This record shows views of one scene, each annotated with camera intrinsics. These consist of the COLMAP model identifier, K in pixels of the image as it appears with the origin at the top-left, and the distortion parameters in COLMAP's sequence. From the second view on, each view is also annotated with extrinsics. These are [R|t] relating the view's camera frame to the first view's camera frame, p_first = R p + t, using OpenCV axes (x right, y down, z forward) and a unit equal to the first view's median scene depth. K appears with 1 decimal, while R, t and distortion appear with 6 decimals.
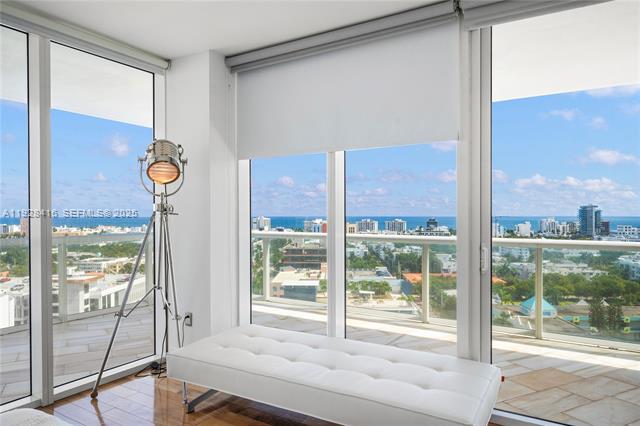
lens RADIAL K [[434.1, 0, 318.9], [0, 434.1, 217.1], [0, 0, 1]] dist [0.004116, 0.001178]
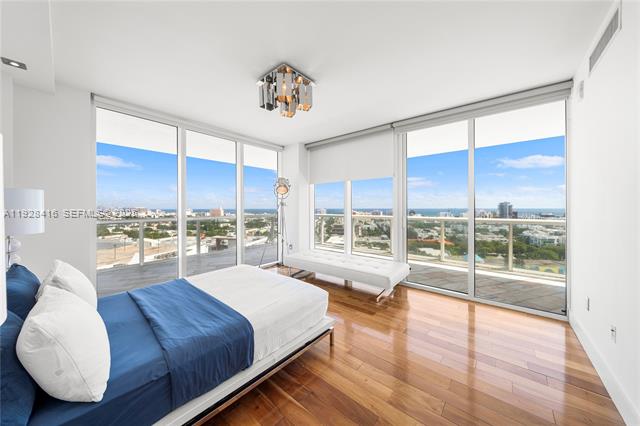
lens RADIAL K [[221.1, 0, 319.3], [0, 221.1, 207.7], [0, 0, 1]] dist [-0.001114, -0.000032]
pose [[0.989766, -0.000945, -0.142695, 0.052436], [0.000110, 0.999983, -0.005861, 0.011025], [0.142698, 0.005785, 0.989749, -0.265493]]
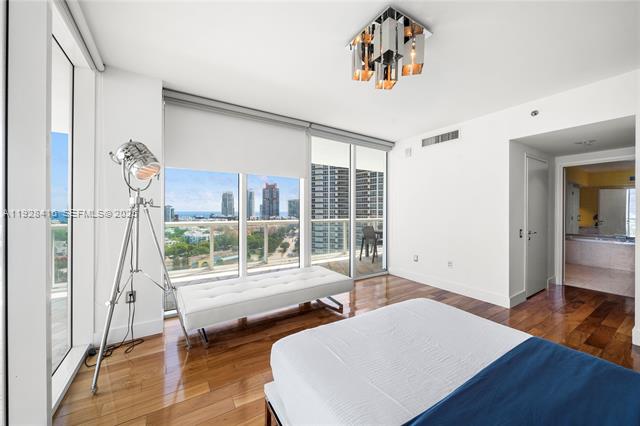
lens RADIAL K [[238.2, 0, 320.0], [0, 238.2, 213.0], [0, 0, 1]] dist [-0.001326, -0.000053]
pose [[0.429769, -0.005420, 0.902923, -0.637547], [0.001731, 0.999985, 0.005179, 0.005633], [-0.902937, -0.000663, 0.429772, 0.259302]]
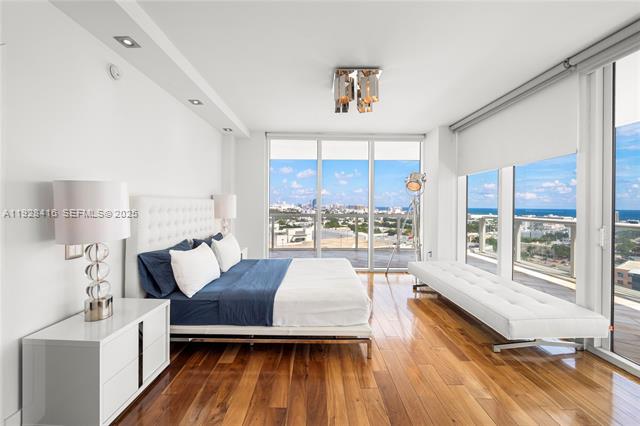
lens RADIAL K [[244.7, 0, 314.9], [0, 244.7, 205.1], [0, 0, 1]] dist [-0.000302, -0.000003]
pose [[0.535891, 0.005750, -0.844268, 0.396080], [-0.015071, 0.999883, -0.002756, 0.007685], [0.844153, 0.014200, 0.535915, -0.122328]]
